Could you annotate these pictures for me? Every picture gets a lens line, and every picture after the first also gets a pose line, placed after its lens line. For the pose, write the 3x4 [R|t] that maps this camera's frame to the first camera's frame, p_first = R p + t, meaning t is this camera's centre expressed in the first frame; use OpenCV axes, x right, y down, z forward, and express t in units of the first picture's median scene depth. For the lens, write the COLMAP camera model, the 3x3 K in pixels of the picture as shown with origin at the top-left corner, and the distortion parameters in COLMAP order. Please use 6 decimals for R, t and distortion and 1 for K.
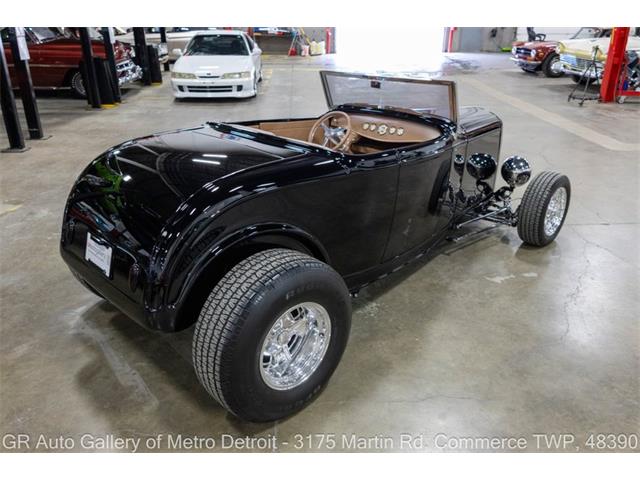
lens RADIAL K [[538.2, 0, 320.0], [0, 538.2, 240.0], [0, 0, 1]] dist [0.018224, -0.002502]
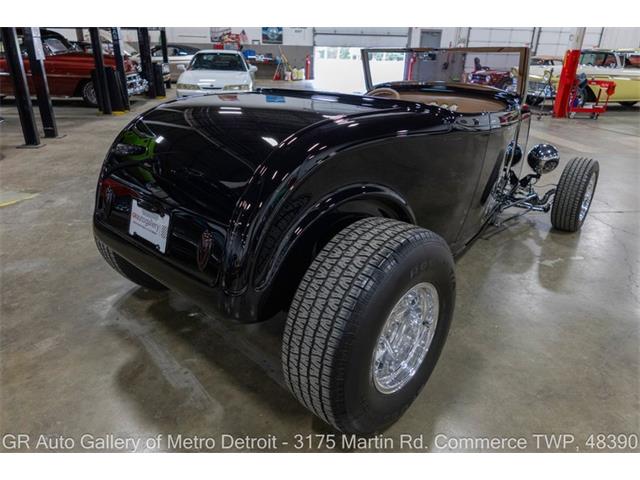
lens RADIAL K [[447.7, 0, 320.0], [0, 447.7, 240.0], [0, 0, 1]] dist [0.004403, -0.000022]
pose [[0.997828, -0.002825, 0.065814, -0.116698], [0.003173, 0.999982, -0.005180, 0.029985], [-0.065798, 0.005378, 0.997818, 0.188140]]
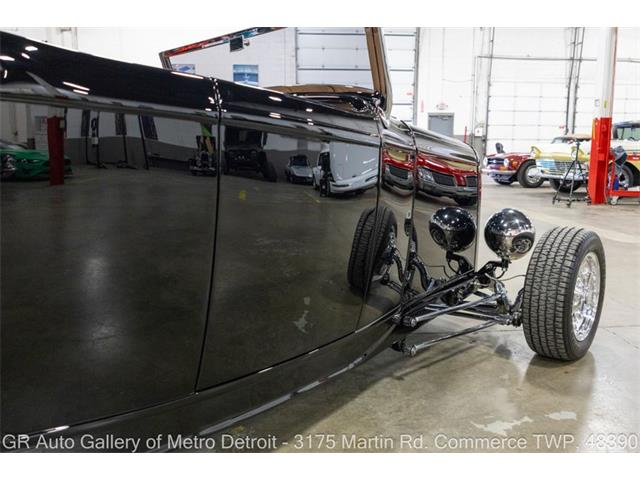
lens RADIAL K [[563.9, 0, 320.0], [0, 563.9, 240.0], [0, 0, 1]] dist [-0.003754, -0.004777]
pose [[0.999042, -0.005384, 0.043428, 0.131629], [0.015797, 0.969851, -0.243187, 0.027225], [-0.040809, 0.243640, 0.969007, 0.420642]]
